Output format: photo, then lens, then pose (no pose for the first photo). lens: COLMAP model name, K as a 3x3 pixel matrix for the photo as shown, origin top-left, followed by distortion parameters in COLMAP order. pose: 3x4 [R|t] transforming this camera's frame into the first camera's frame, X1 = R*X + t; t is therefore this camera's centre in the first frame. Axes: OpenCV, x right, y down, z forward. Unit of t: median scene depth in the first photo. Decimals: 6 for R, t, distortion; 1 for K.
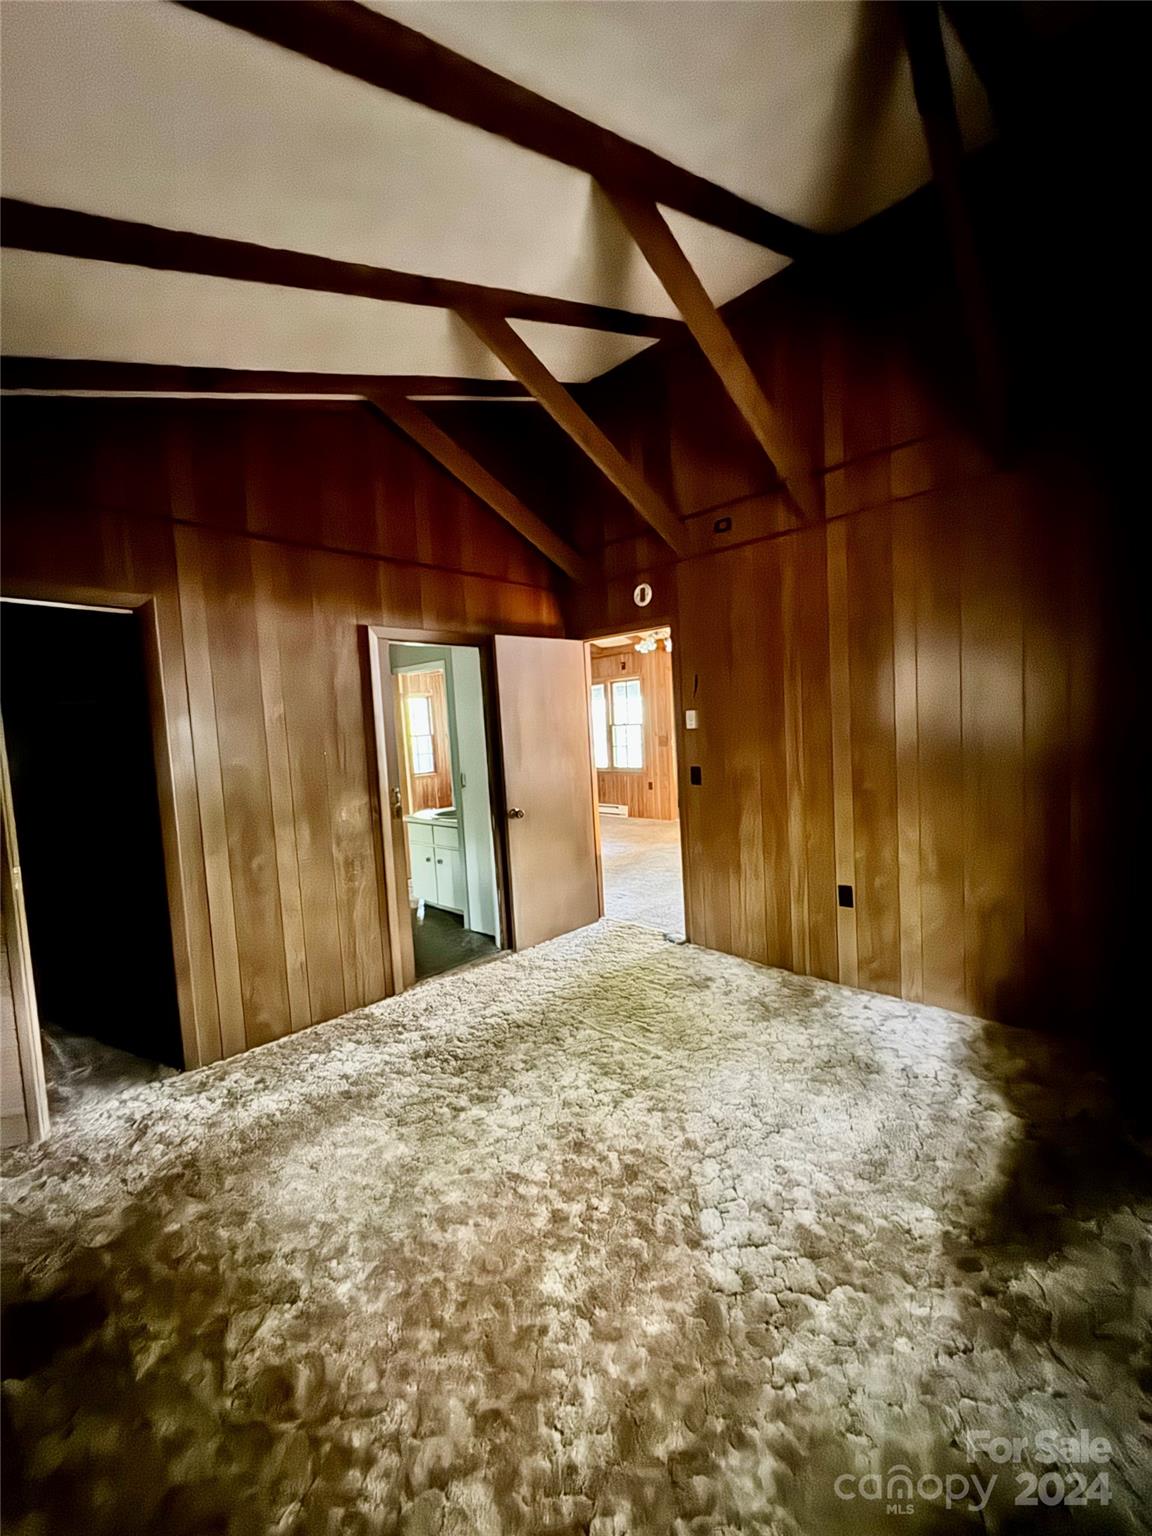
lens RADIAL K [[603.7, 0, 589.5], [0, 603.7, 764.2], [0, 0, 1]] dist [-0.000136, 0.000003]
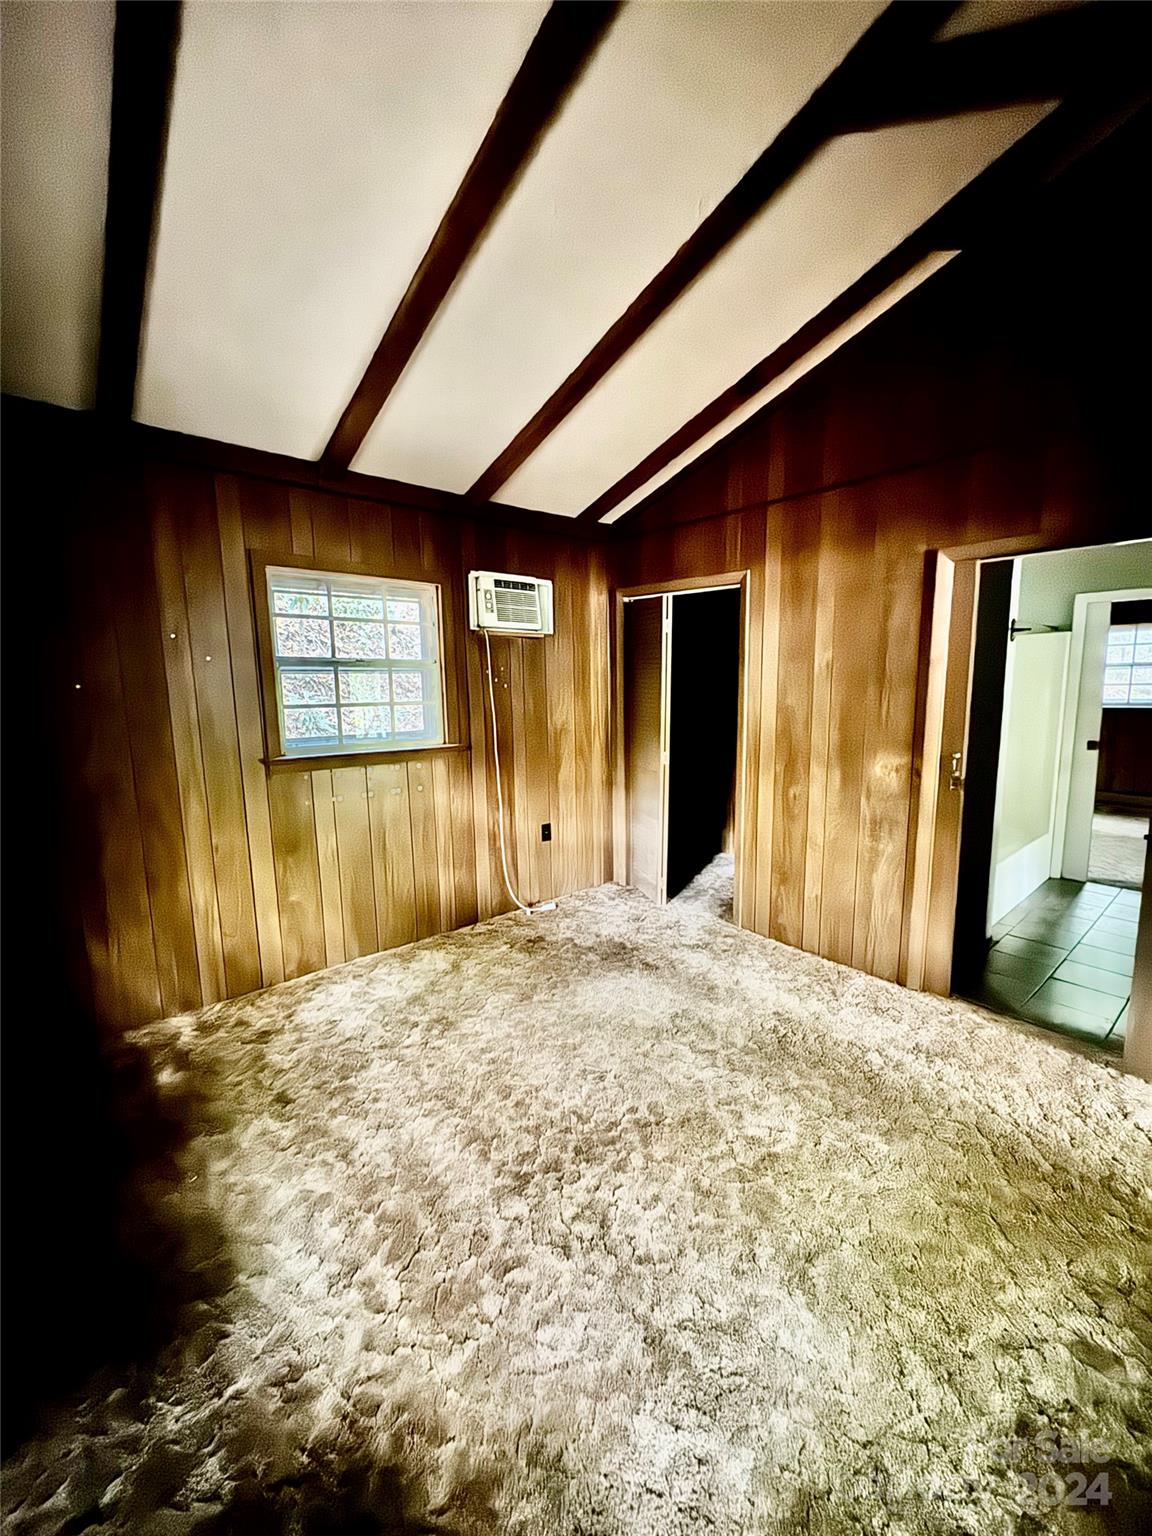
lens RADIAL K [[603.7, 0, 589.5], [0, 603.7, 764.2], [0, 0, 1]] dist [-0.000136, 0.000003]
pose [[-0.076225, 0.177593, -0.981147, 0.576881], [-0.060768, 0.981354, 0.182352, -0.071561], [0.995237, 0.073522, -0.064012, 0.658965]]
